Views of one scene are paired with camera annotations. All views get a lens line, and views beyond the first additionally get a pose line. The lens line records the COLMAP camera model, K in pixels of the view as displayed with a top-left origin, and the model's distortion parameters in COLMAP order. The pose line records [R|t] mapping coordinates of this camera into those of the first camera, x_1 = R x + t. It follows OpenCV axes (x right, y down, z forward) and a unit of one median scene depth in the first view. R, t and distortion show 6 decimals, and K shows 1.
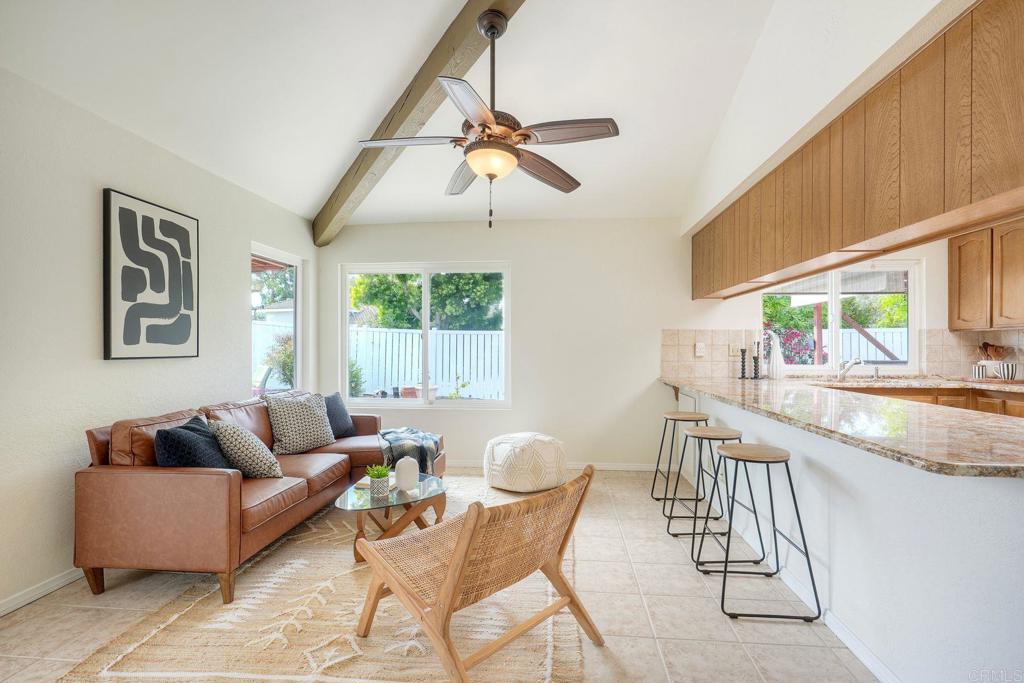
lens RADIAL K [[472.3, 0, 528.6], [0, 472.3, 347.4], [0, 0, 1]] dist [-0.012567, 0.000708]
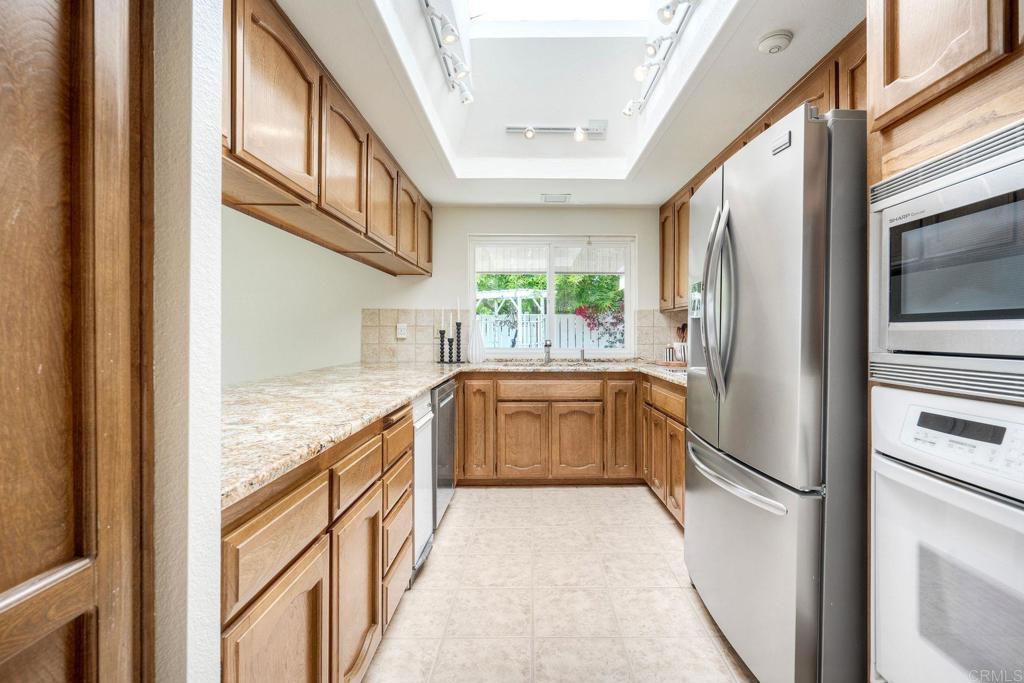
lens RADIAL K [[473.2, 0, 532.2], [0, 473.2, 333.0], [0, 0, 1]] dist [0.032500, 0.000137]
pose [[0.997246, 0.002220, 0.074130, 0.826022], [-0.002167, 0.999997, -0.000798, 0.012915], [-0.074132, 0.000635, 0.997248, 0.117408]]
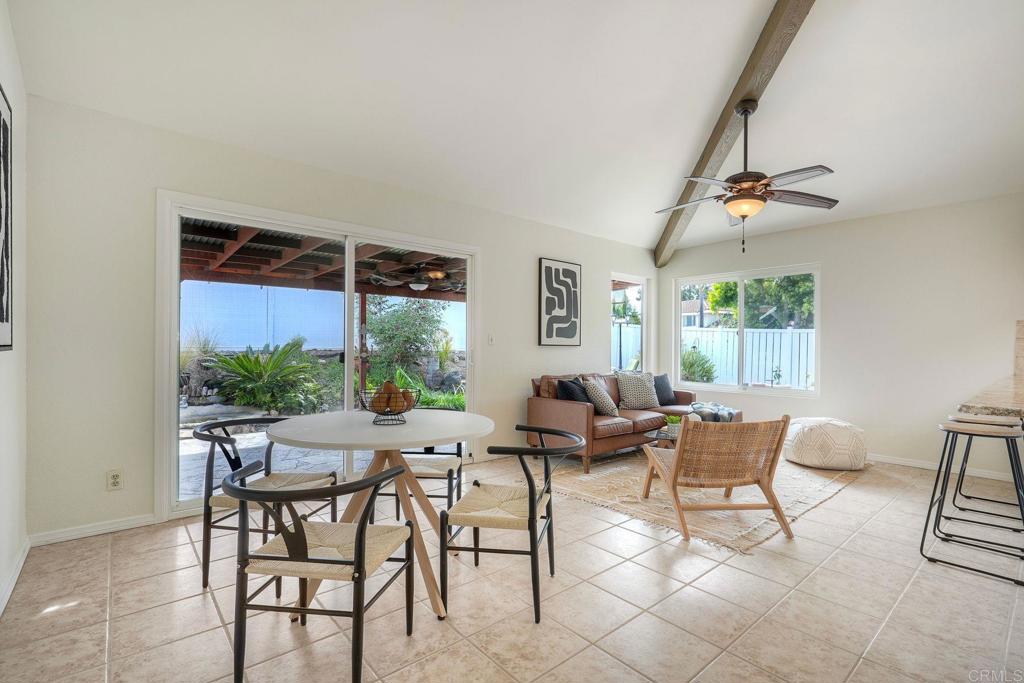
lens RADIAL K [[467.9, 0, 512.0], [0, 467.9, 341.5], [0, 0, 1]] dist [0.001474, 0.000426]
pose [[0.701270, -0.002286, -0.712892, 0.346730], [-0.010187, 0.999861, -0.013226, 0.031152], [0.712823, 0.016537, 0.701149, -0.381688]]
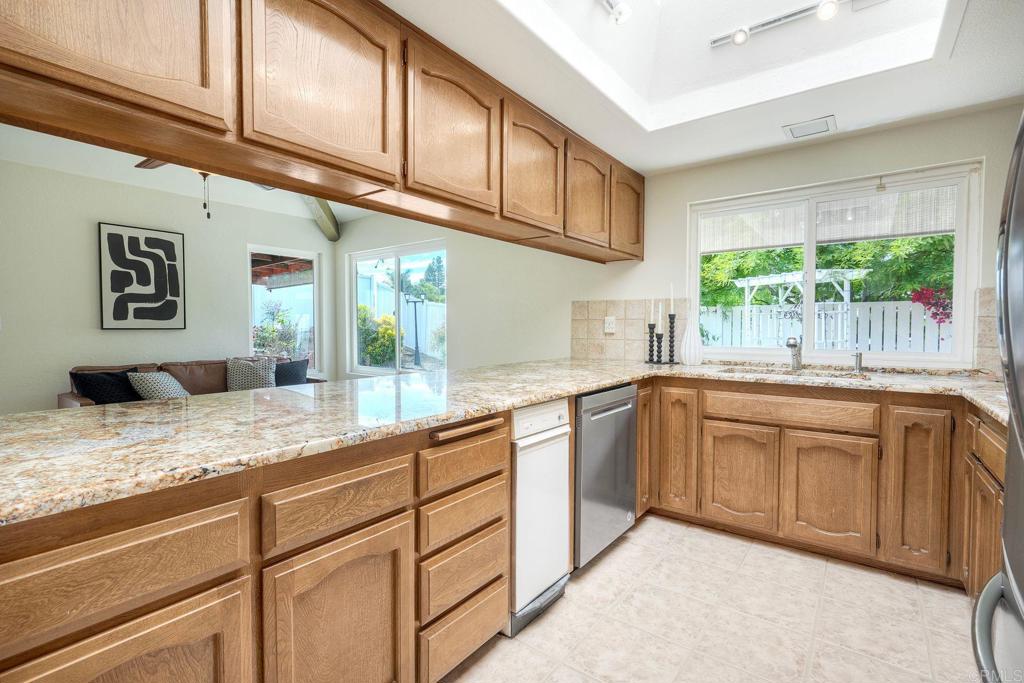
lens RADIAL K [[467.9, 0, 512.0], [0, 467.9, 341.5], [0, 0, 1]] dist [0.001474, 0.000426]
pose [[0.835717, 0.019316, -0.548821, 1.004431], [-0.002427, 0.999501, 0.031481, 0.011907], [0.549155, -0.024977, 0.835347, 0.364451]]
